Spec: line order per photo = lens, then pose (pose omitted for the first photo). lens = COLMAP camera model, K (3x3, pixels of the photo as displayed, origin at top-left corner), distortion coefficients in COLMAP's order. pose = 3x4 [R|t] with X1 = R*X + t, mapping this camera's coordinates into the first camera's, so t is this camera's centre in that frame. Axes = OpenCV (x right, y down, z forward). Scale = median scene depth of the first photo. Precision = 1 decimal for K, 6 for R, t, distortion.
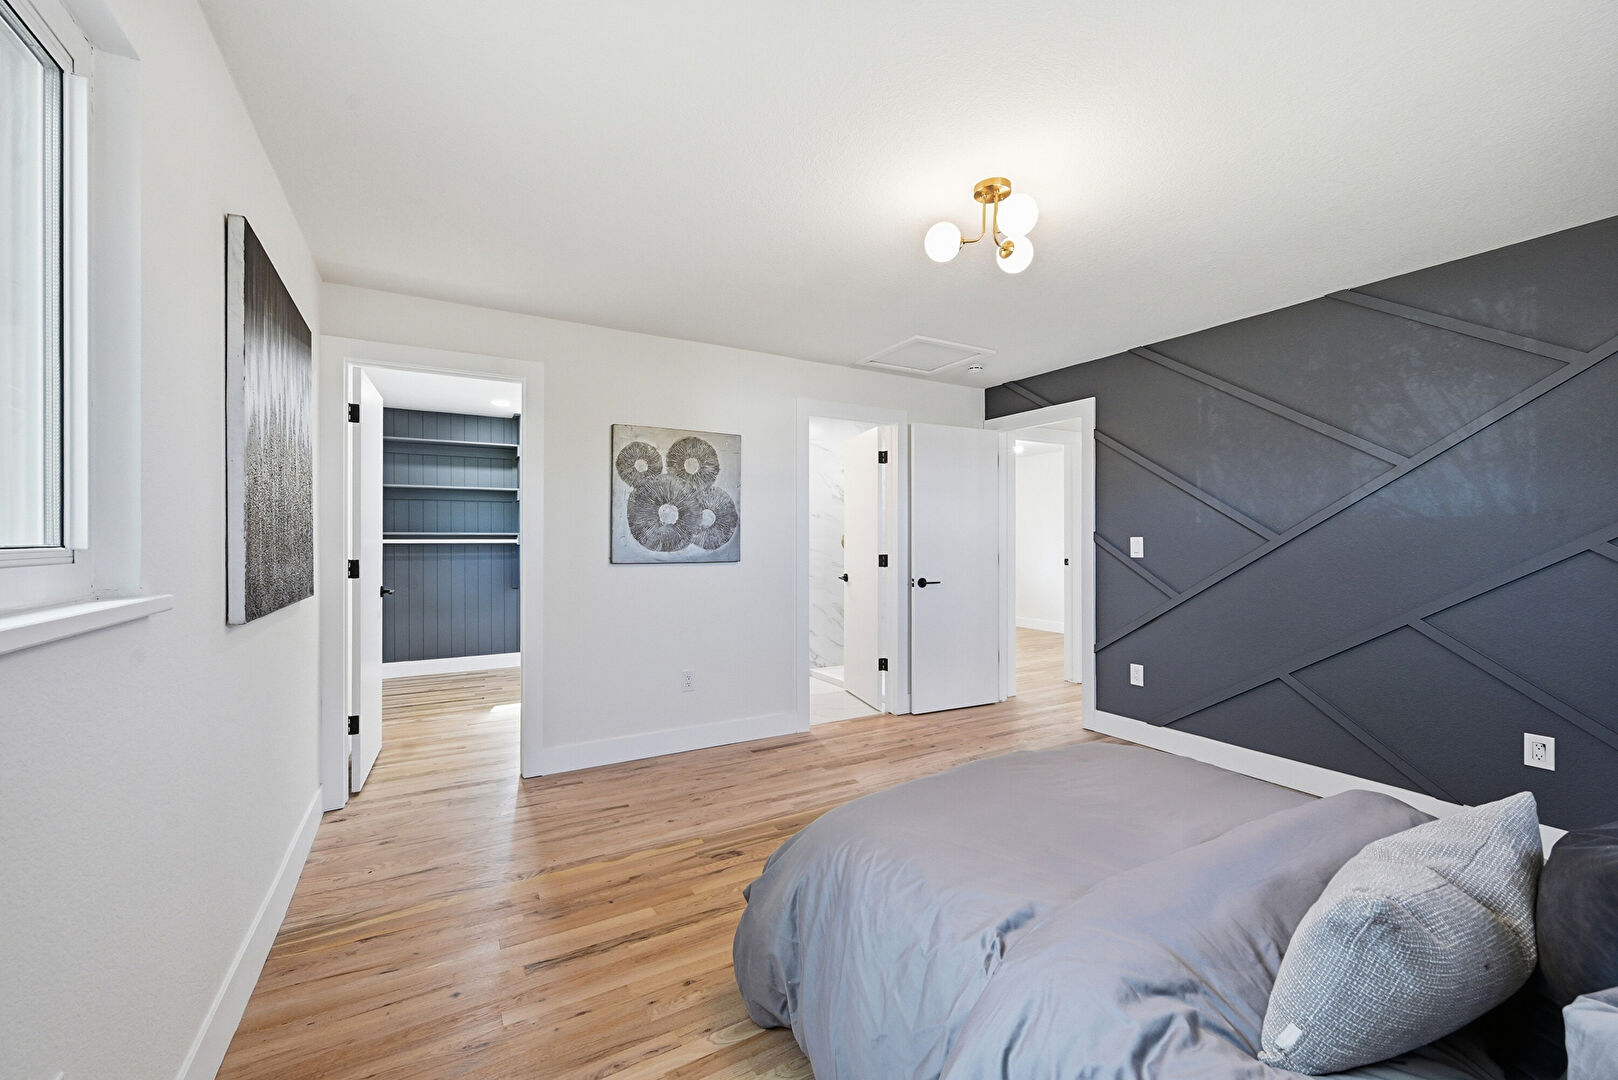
lens RADIAL K [[638.6, 0, 795.8], [0, 638.6, 545.3], [0, 0, 1]] dist [0.002874, 0.000435]
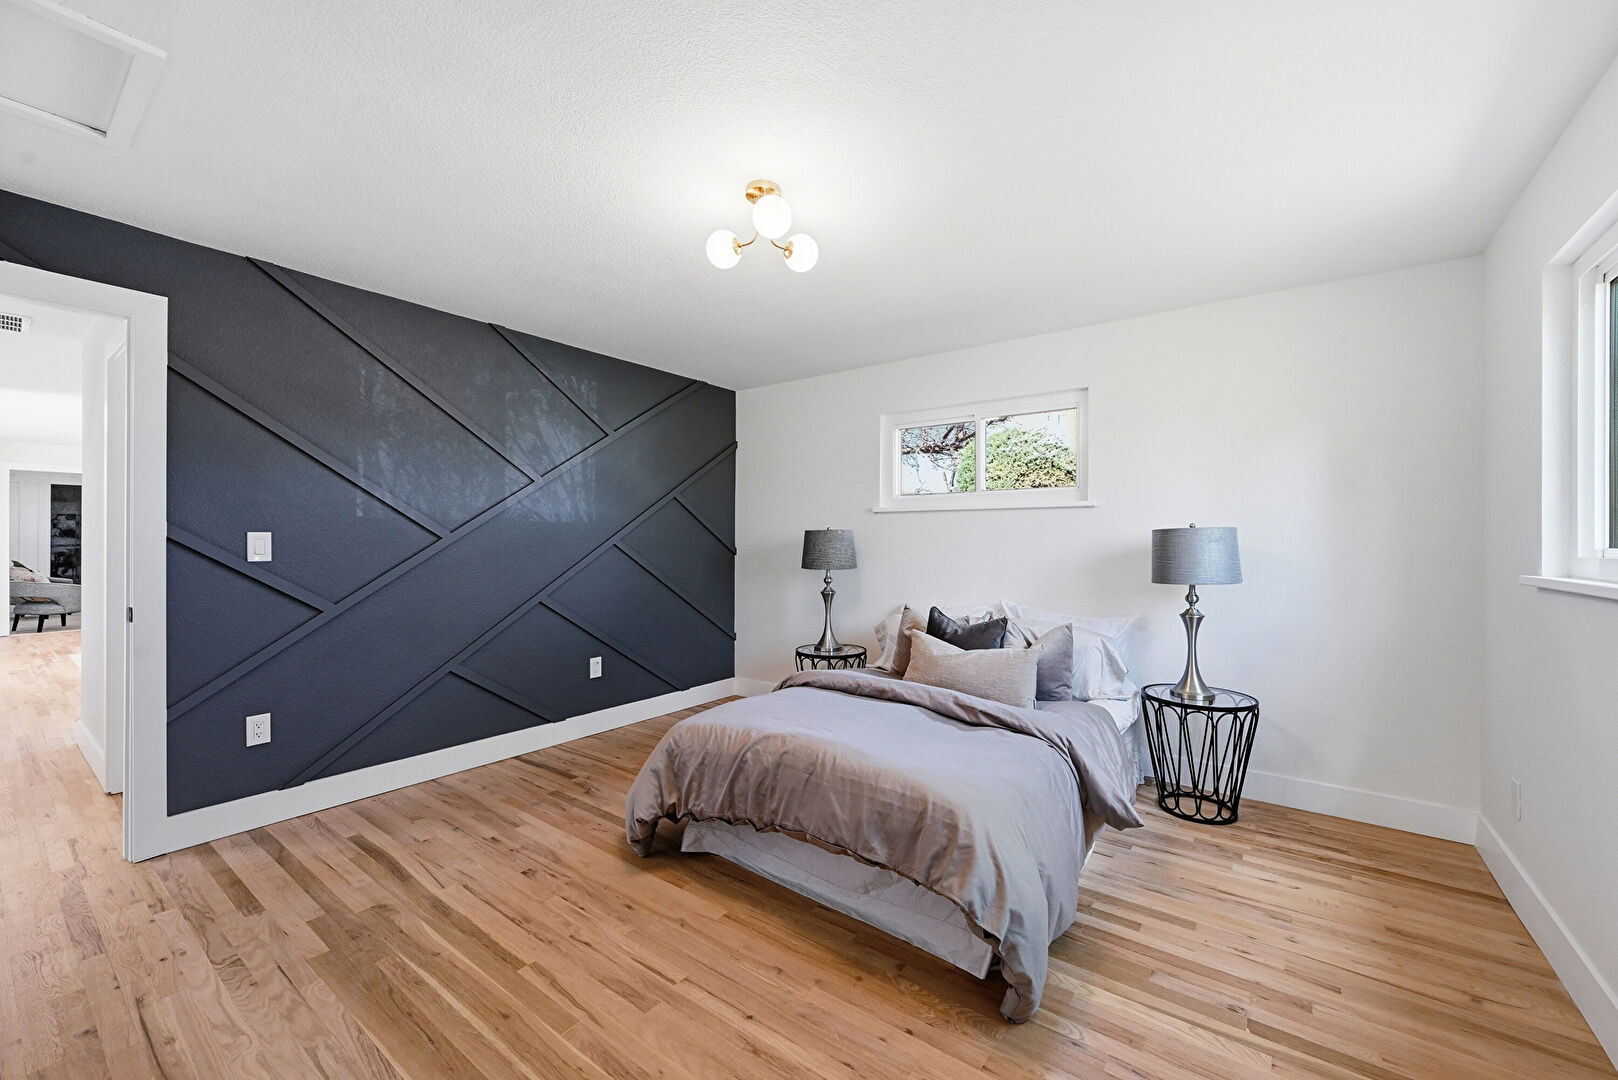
lens RADIAL K [[638.6, 0, 819.1], [0, 638.6, 541.5], [0, 0, 1]] dist [0.002874, 0.000435]
pose [[-0.406964, -0.010849, 0.913380, -0.386357], [-0.000394, 0.999931, 0.011701, -0.012877], [-0.913444, 0.004402, -0.406941, 0.780568]]
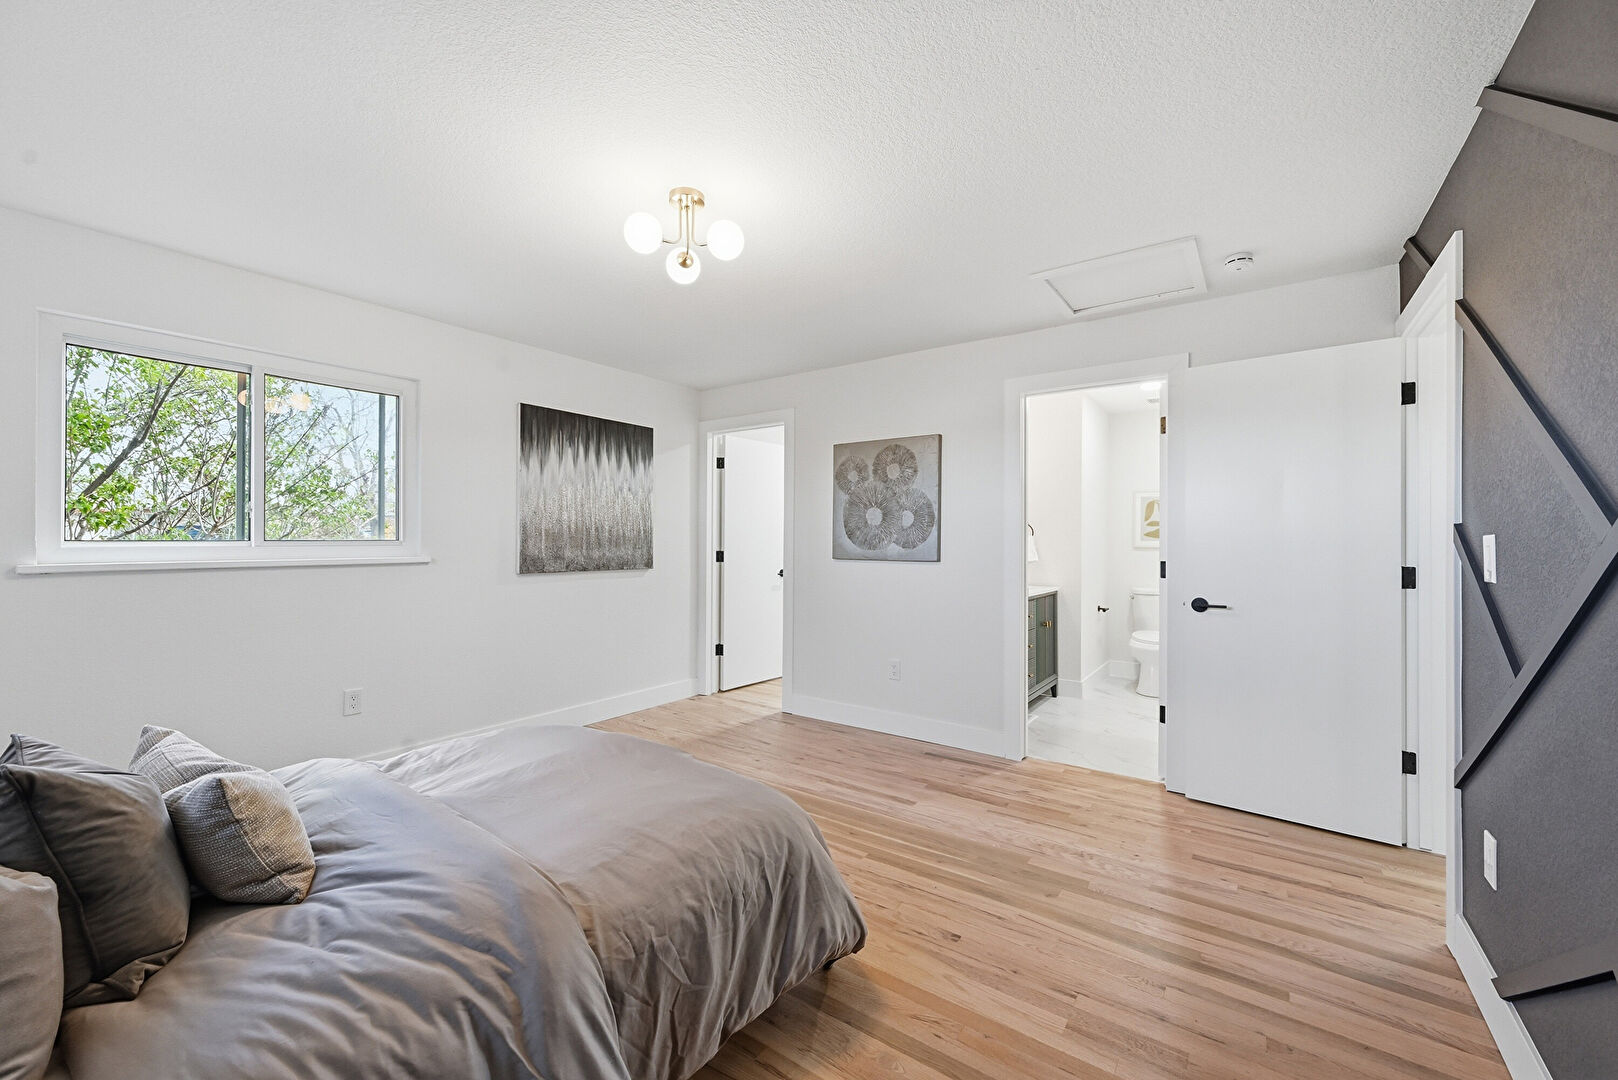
lens RADIAL K [[638.6, 0, 809.7], [0, 638.6, 532.8], [0, 0, 1]] dist [0.002874, 0.000435]
pose [[0.421471, -0.001529, -0.906840, 0.792213], [-0.004253, 0.999984, -0.003662, -0.015946], [0.906832, 0.005400, 0.421458, 0.434866]]
